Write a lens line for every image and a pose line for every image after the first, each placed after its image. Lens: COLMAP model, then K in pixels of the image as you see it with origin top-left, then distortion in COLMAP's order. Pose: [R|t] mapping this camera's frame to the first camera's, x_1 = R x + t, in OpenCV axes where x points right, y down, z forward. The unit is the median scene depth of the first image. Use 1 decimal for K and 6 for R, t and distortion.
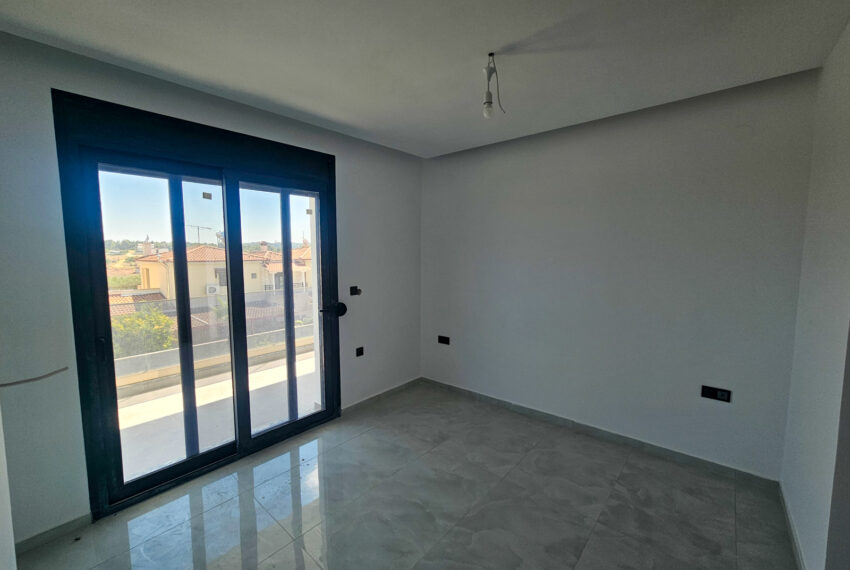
lens RADIAL K [[350.4, 0, 423.3], [0, 350.4, 279.8], [0, 0, 1]] dist [-0.001739, -0.000091]
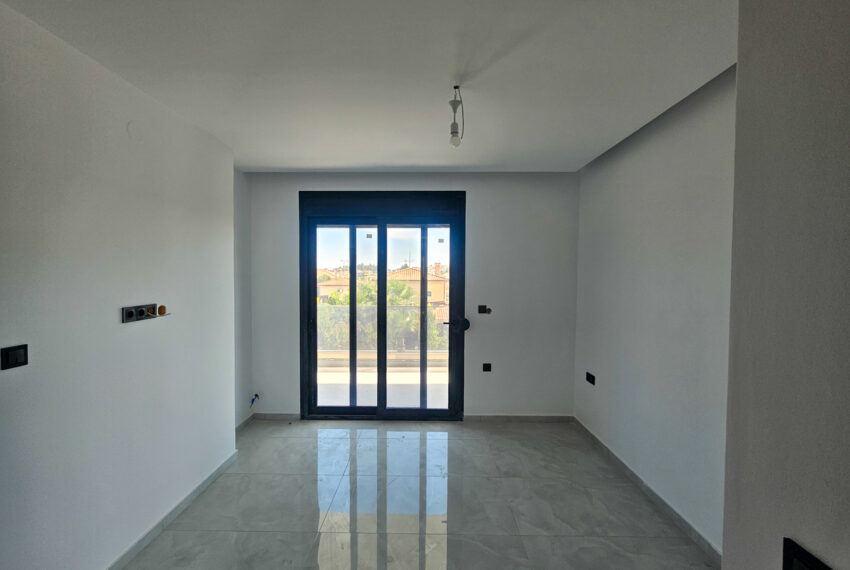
lens RADIAL K [[350.4, 0, 425.2], [0, 350.4, 281.0], [0, 0, 1]] dist [-0.001739, -0.000091]
pose [[0.649458, 0.026266, -0.759943, 0.576887], [-0.069663, 0.997256, -0.025067, -0.019220], [0.757199, 0.069220, 0.649506, 0.174192]]
